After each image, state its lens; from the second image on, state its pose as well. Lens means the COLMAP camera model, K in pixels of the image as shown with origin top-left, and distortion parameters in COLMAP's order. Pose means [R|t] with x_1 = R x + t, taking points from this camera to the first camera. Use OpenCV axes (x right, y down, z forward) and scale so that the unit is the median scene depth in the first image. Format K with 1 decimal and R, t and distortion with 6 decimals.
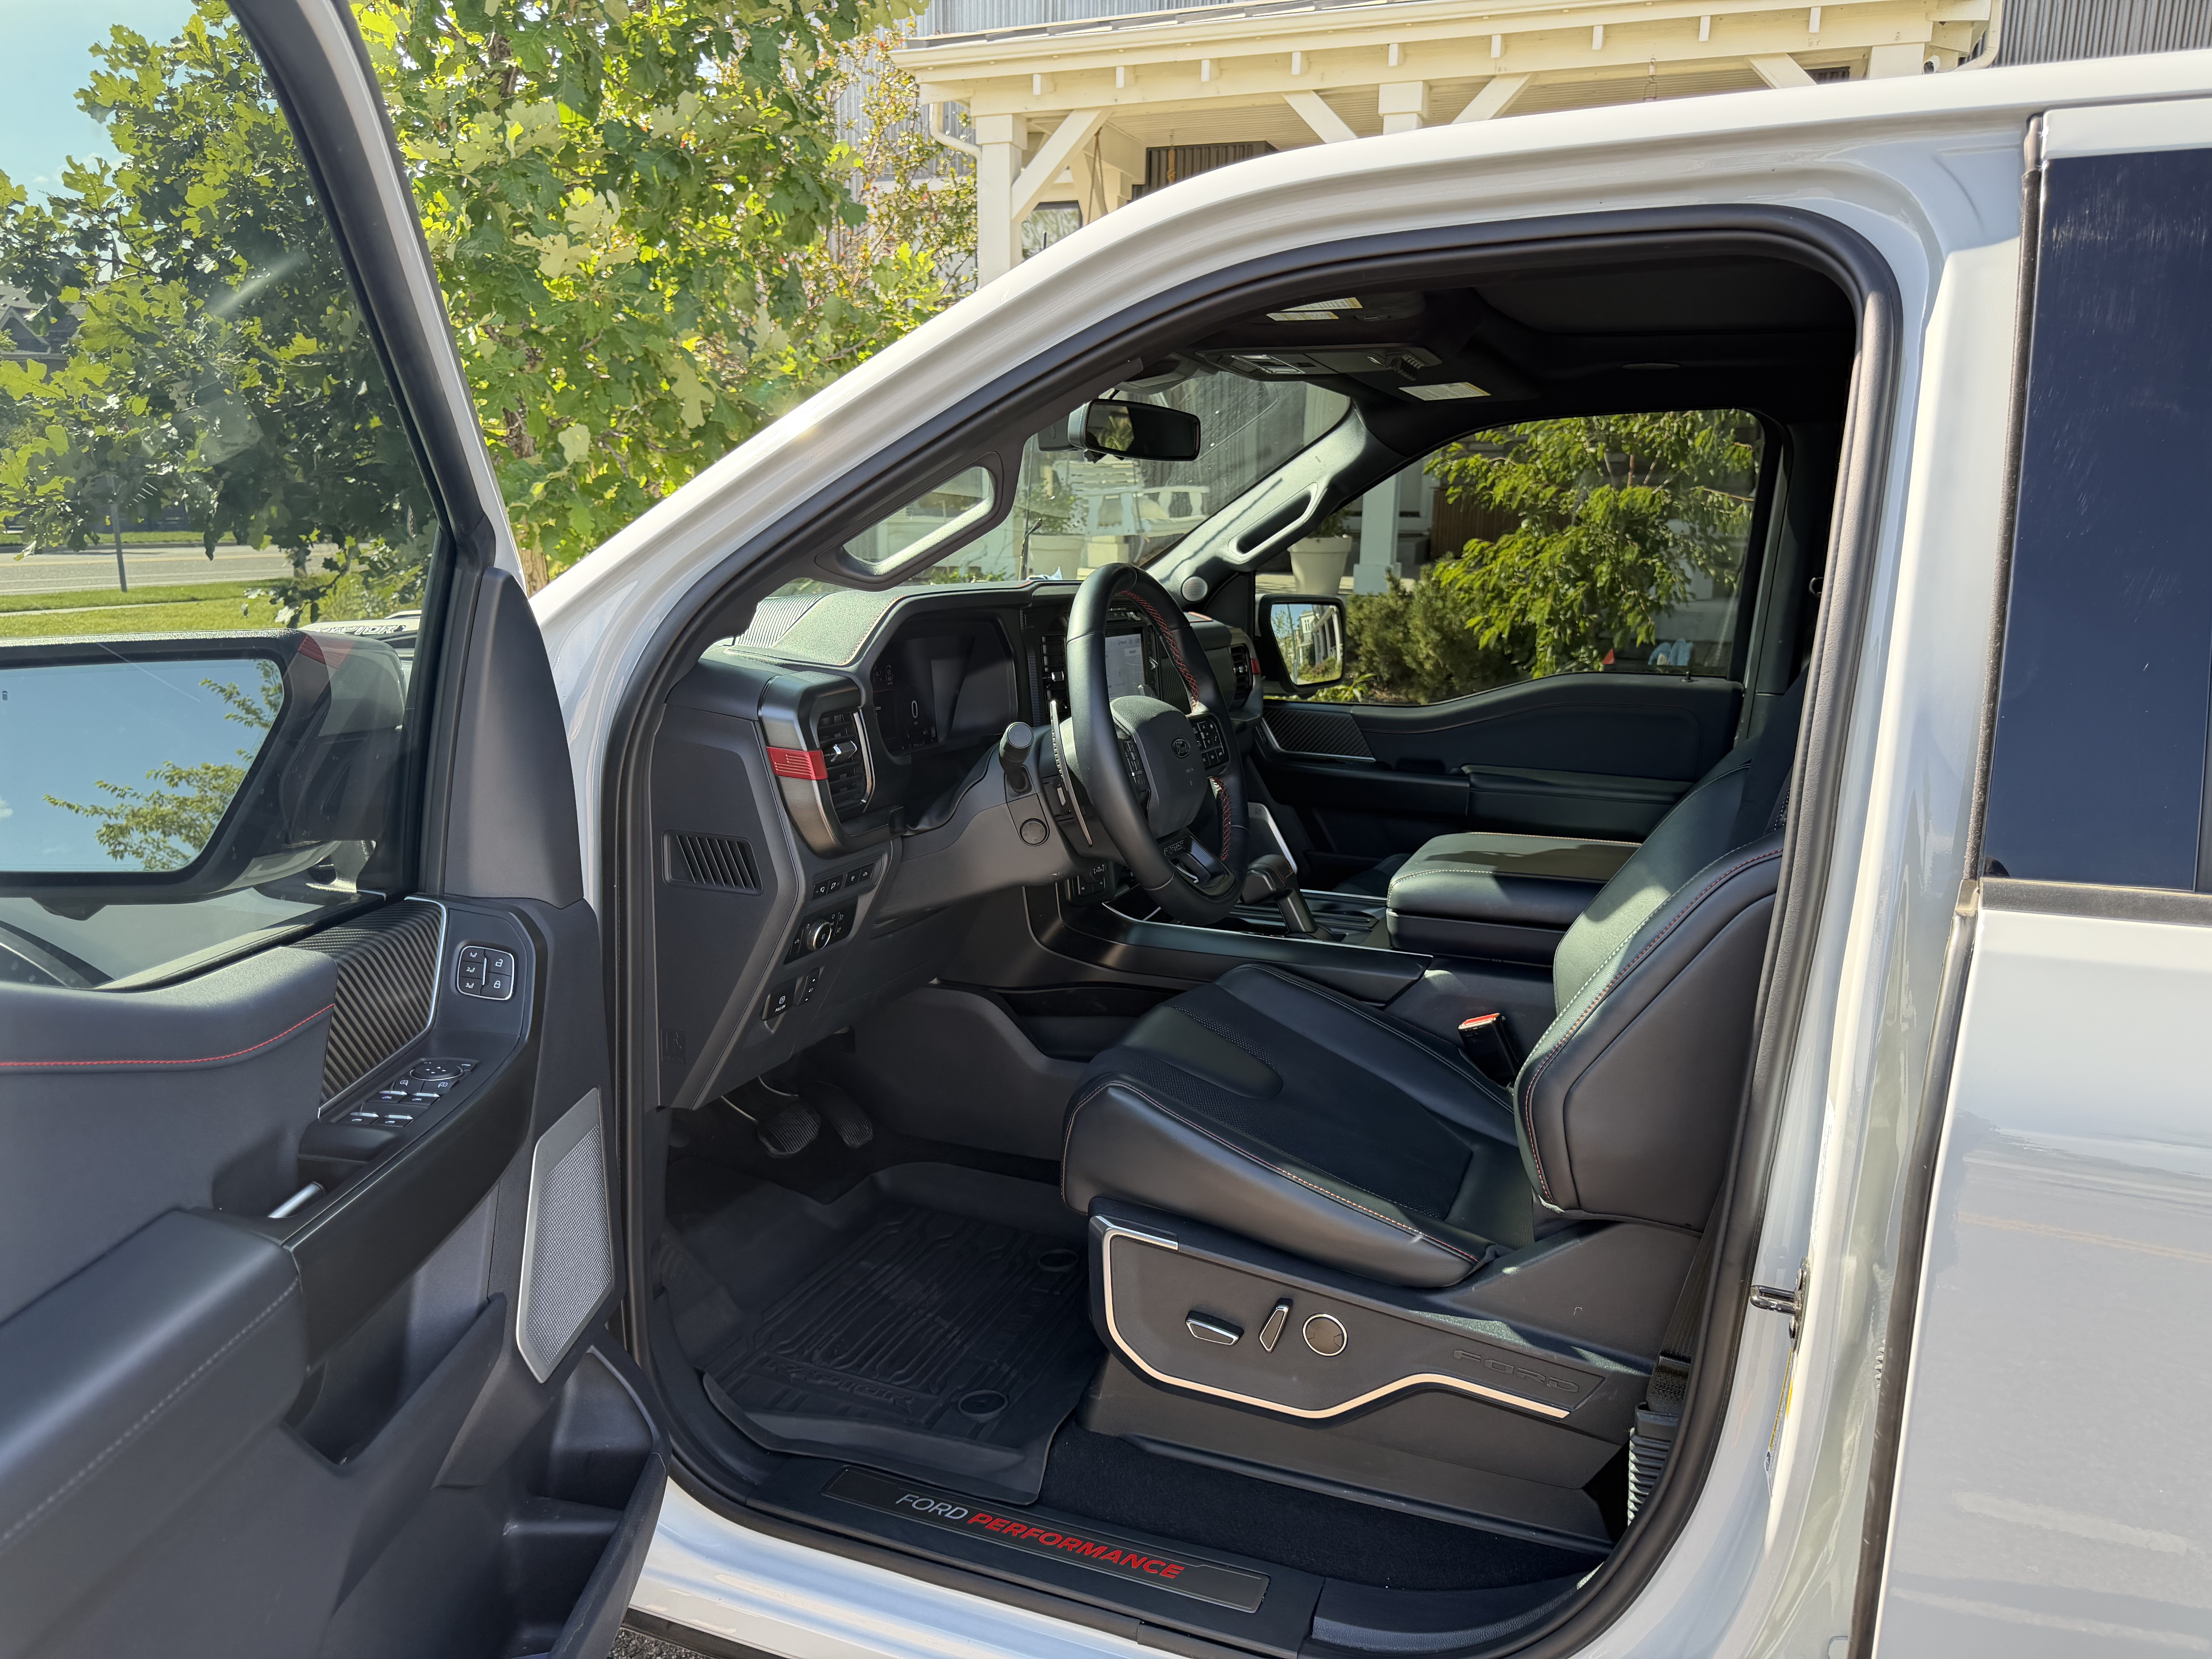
lens RADIAL K [[1570.1, 0, 1106.0], [0, 1570.1, 829.5], [0, 0, 1]] dist [0.049569, -0.109831]
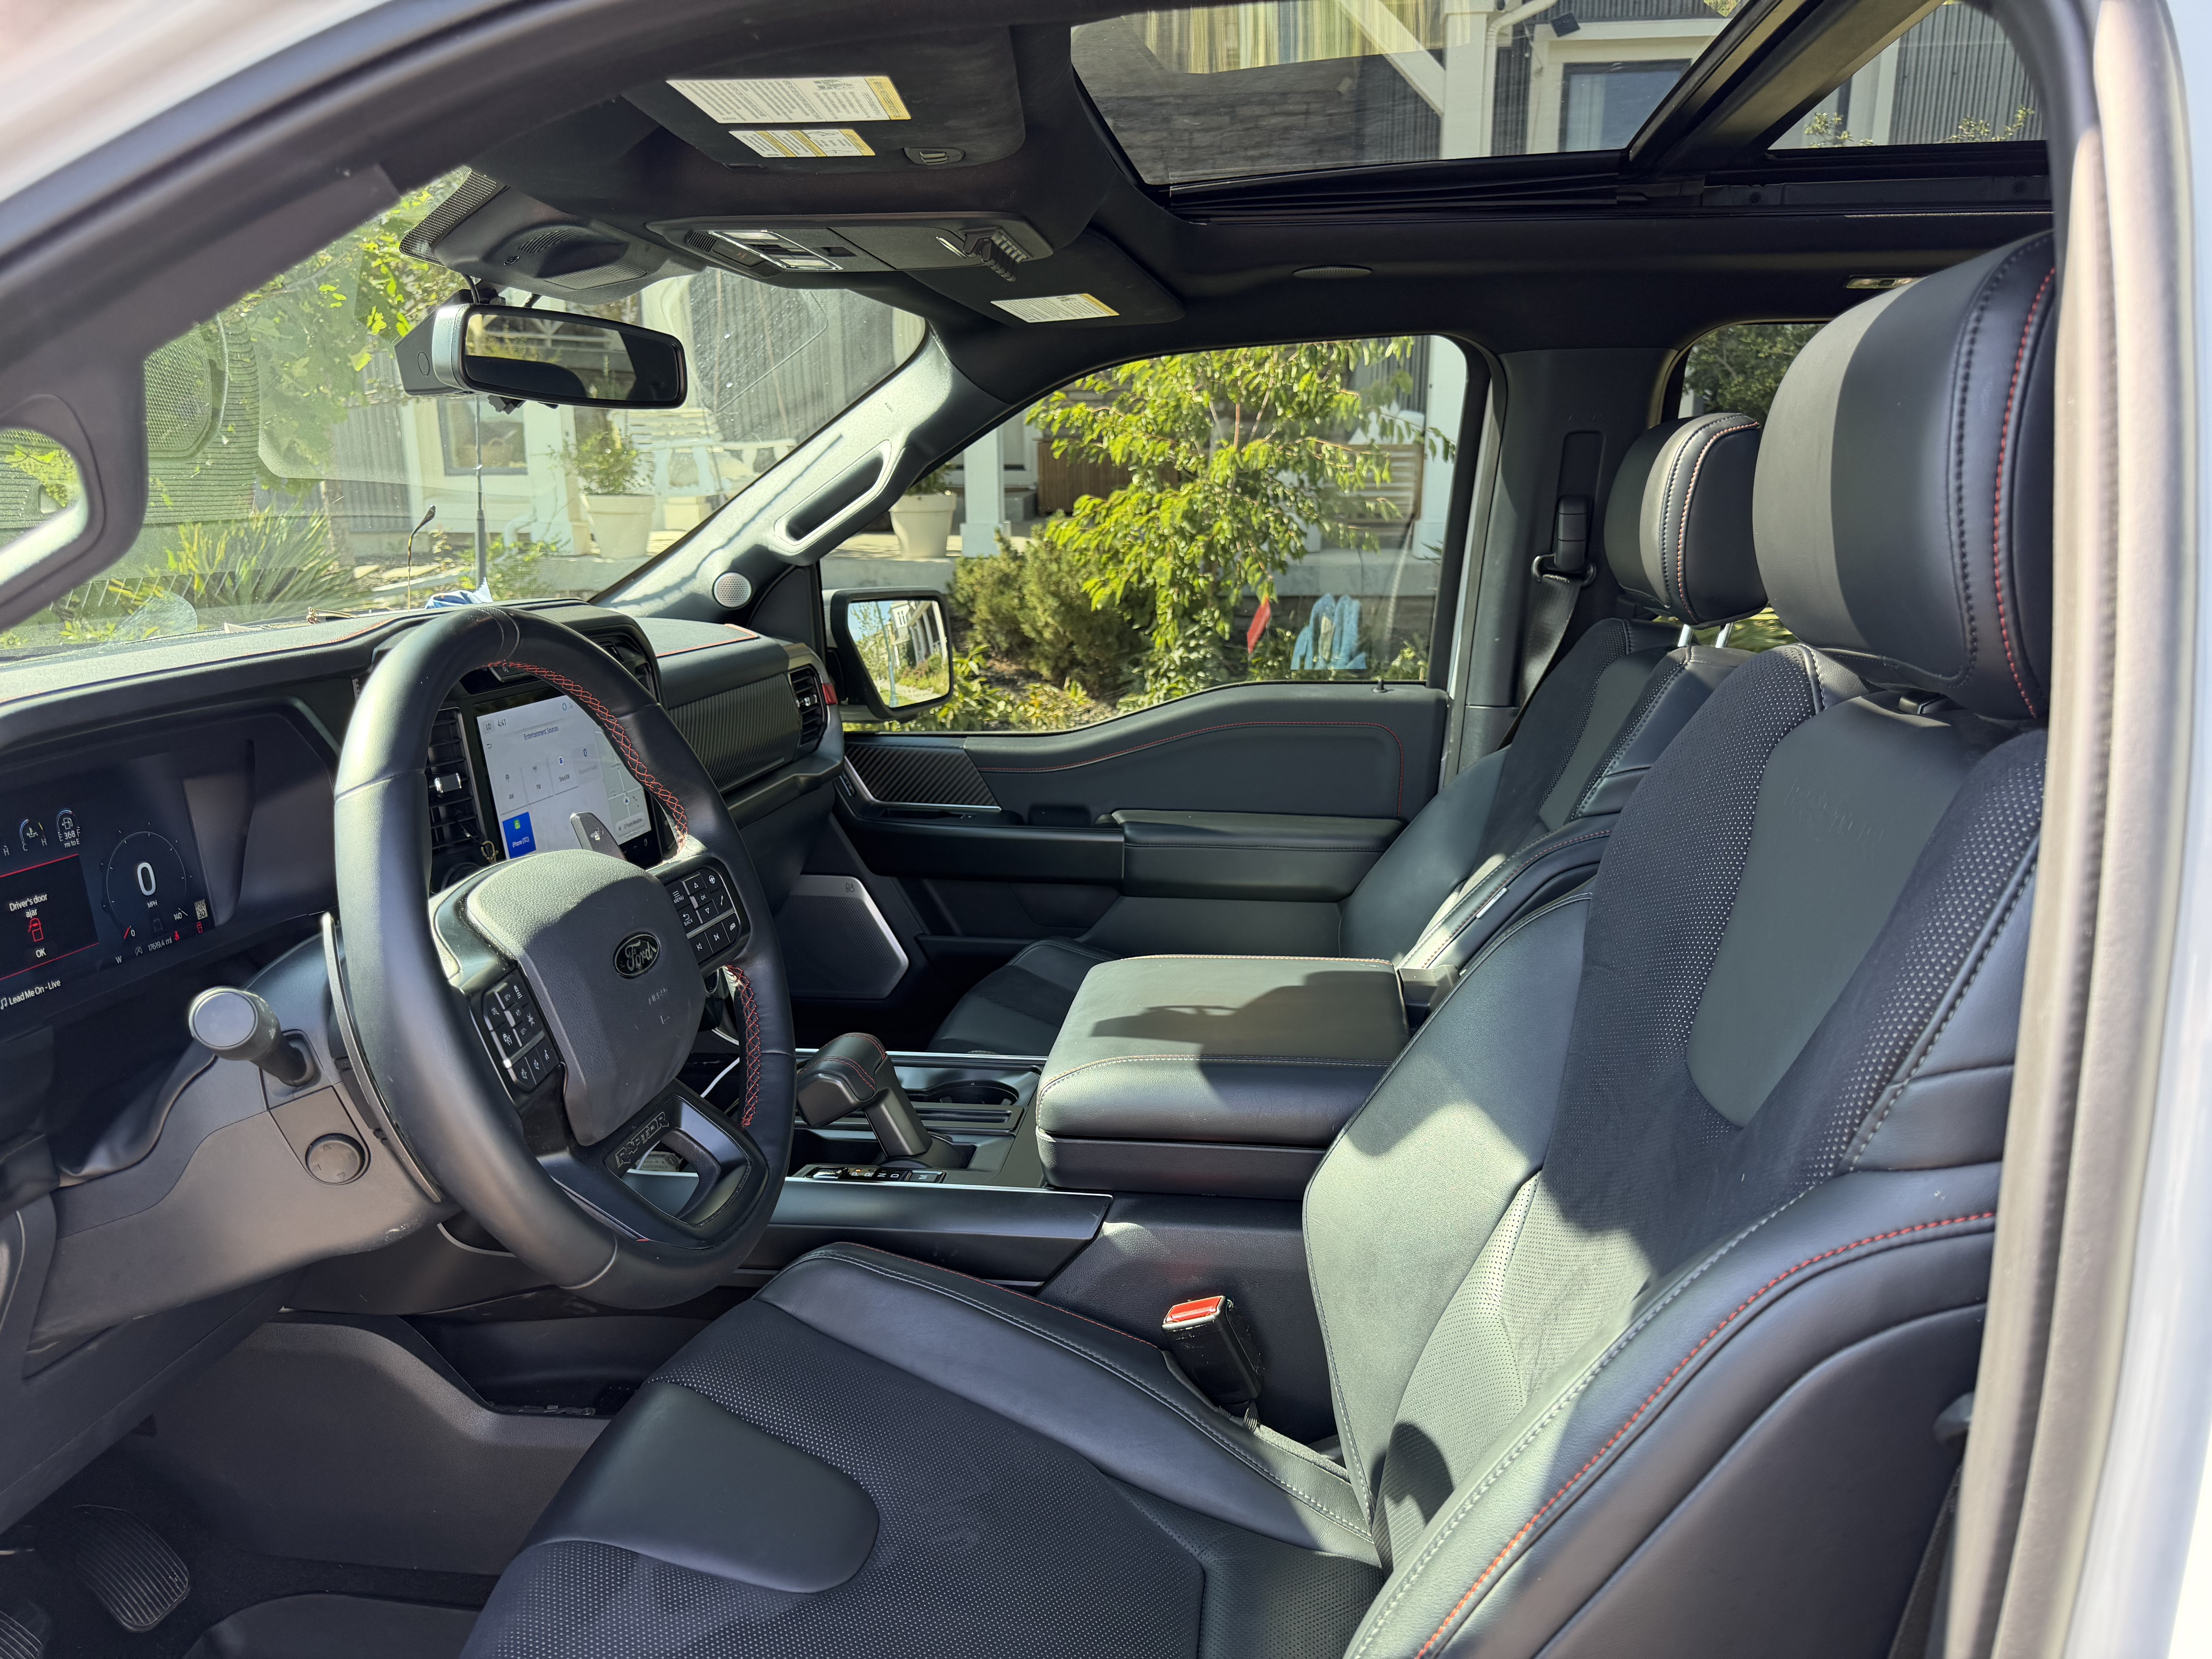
lens RADIAL K [[1517.0, 0, 1162.3], [0, 1517.0, 833.8], [0, 0, 1]] dist [0.128435, -0.193924]
pose [[0.960508, -0.080720, 0.266287, 0.022658], [0.070170, 0.996335, 0.048912, -0.028810], [-0.269259, -0.028295, 0.962652, 0.123490]]
